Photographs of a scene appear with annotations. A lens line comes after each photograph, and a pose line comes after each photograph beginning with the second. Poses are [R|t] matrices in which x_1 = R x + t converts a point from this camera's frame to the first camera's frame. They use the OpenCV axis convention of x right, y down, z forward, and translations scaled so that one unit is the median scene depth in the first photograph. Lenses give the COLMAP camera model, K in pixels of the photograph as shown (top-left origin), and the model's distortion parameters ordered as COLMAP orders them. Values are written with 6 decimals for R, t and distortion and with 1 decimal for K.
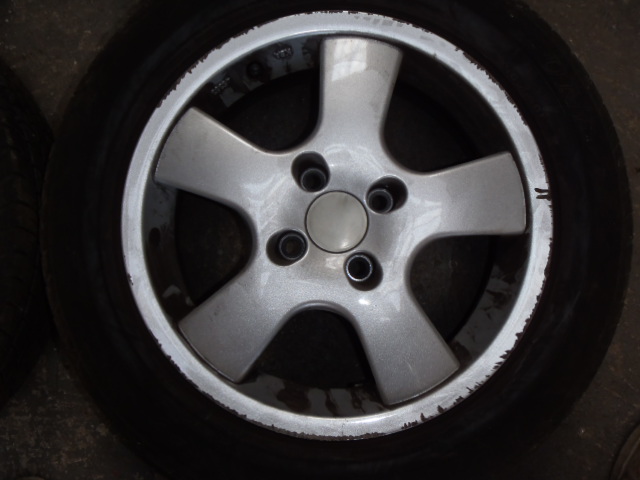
lens RADIAL K [[723.3, 0, 320.0], [0, 723.3, 240.0], [0, 0, 1]] dist [-0.021577, 0.009648]
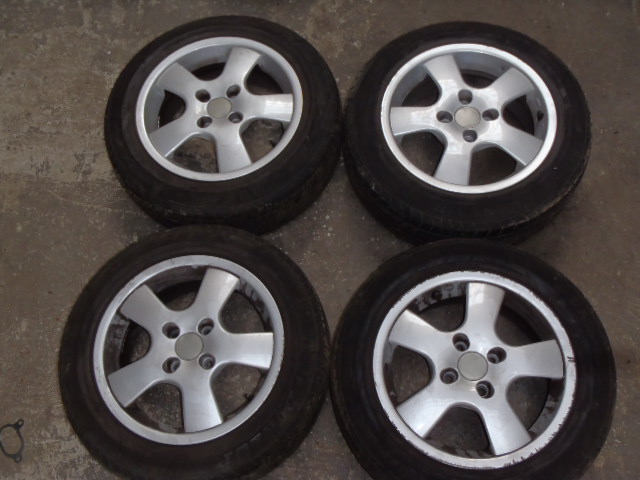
lens RADIAL K [[723.3, 0, 320.0], [0, 723.3, 240.0], [0, 0, 1]] dist [-0.021577, 0.009648]
pose [[0.993412, 0.060680, -0.097217, -0.241204], [-0.088983, 0.942998, -0.320683, 0.349228], [0.072216, 0.327221, 0.942184, -1.166925]]
